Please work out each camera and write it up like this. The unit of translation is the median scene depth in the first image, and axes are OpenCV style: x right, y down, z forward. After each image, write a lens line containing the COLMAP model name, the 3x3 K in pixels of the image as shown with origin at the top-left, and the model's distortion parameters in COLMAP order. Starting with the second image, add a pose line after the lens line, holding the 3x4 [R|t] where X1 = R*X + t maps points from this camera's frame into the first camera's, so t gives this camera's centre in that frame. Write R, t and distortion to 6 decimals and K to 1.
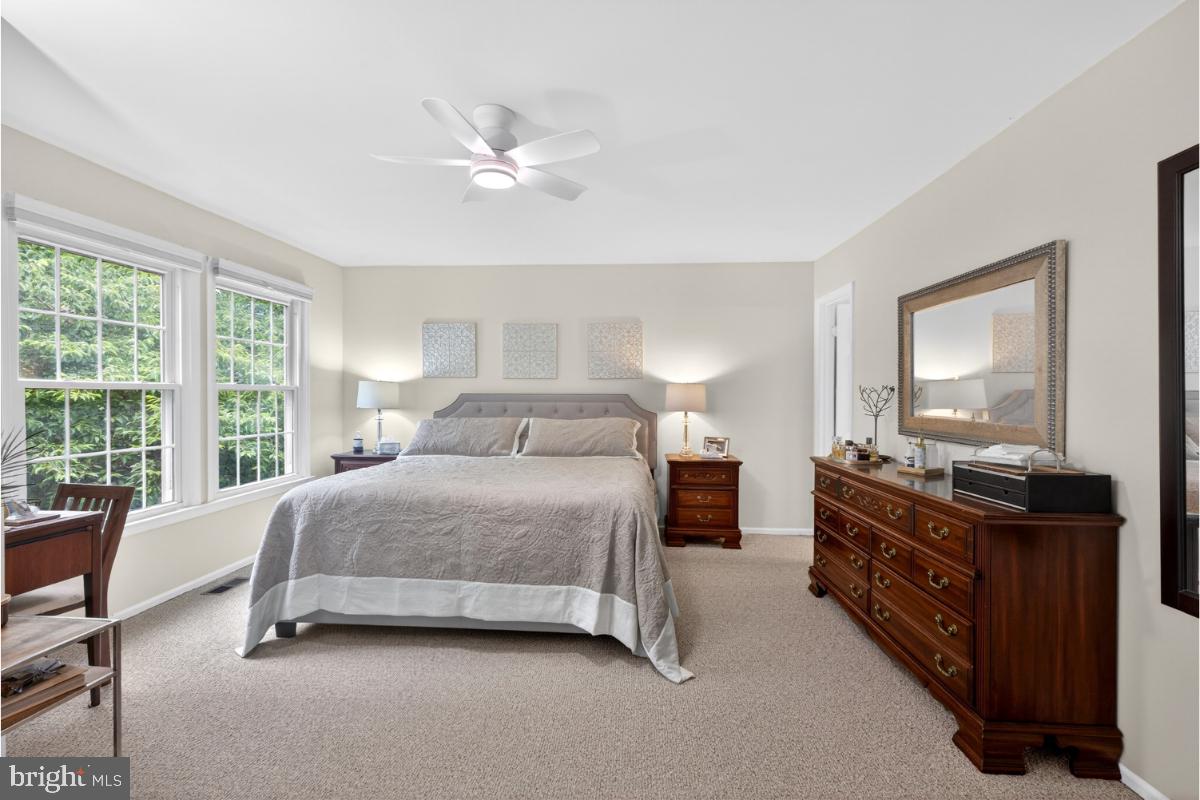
lens RADIAL K [[501.4, 0, 596.8], [0, 501.4, 400.4], [0, 0, 1]] dist [0.003877, -0.000086]
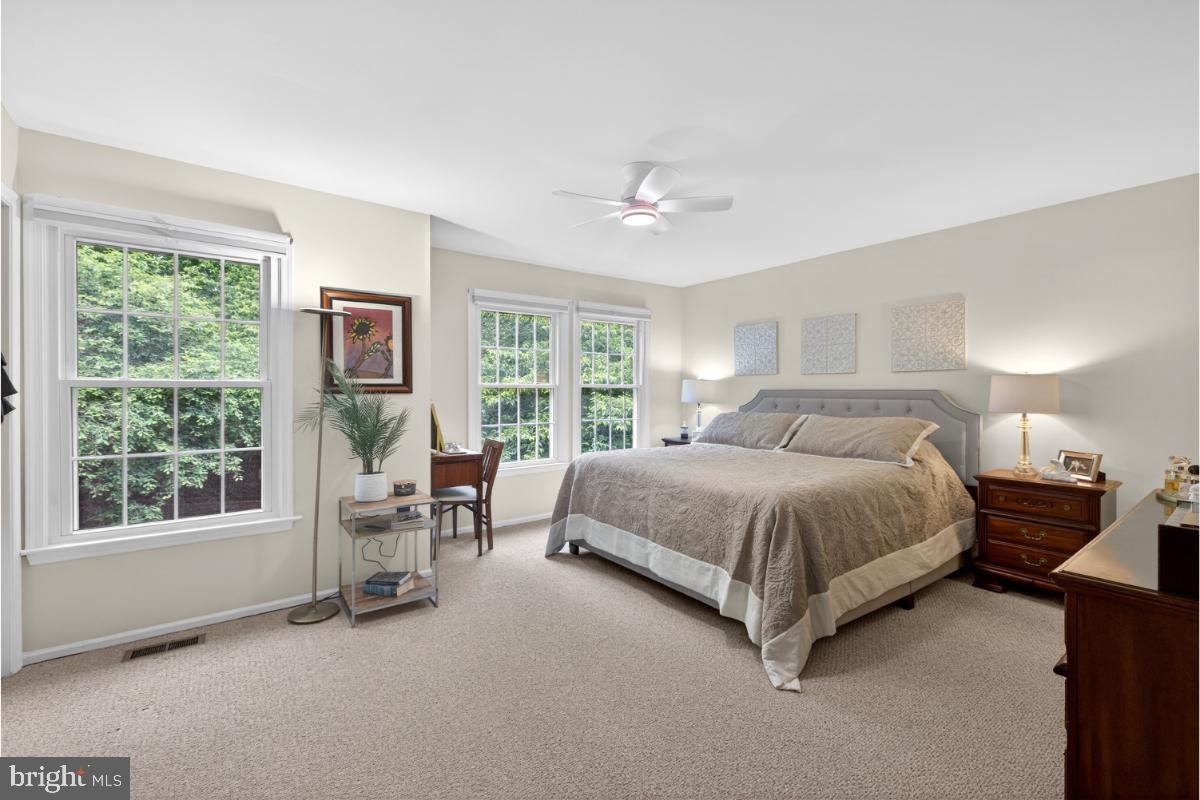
lens RADIAL K [[501.2, 0, 603.8], [0, 501.2, 395.8], [0, 0, 1]] dist [0.001752, -0.000459]
pose [[0.651637, 0.003490, -0.758523, 0.390822], [-0.006907, 0.999975, -0.001333, 0.002729], [0.758499, 0.006108, 0.651645, 0.067714]]
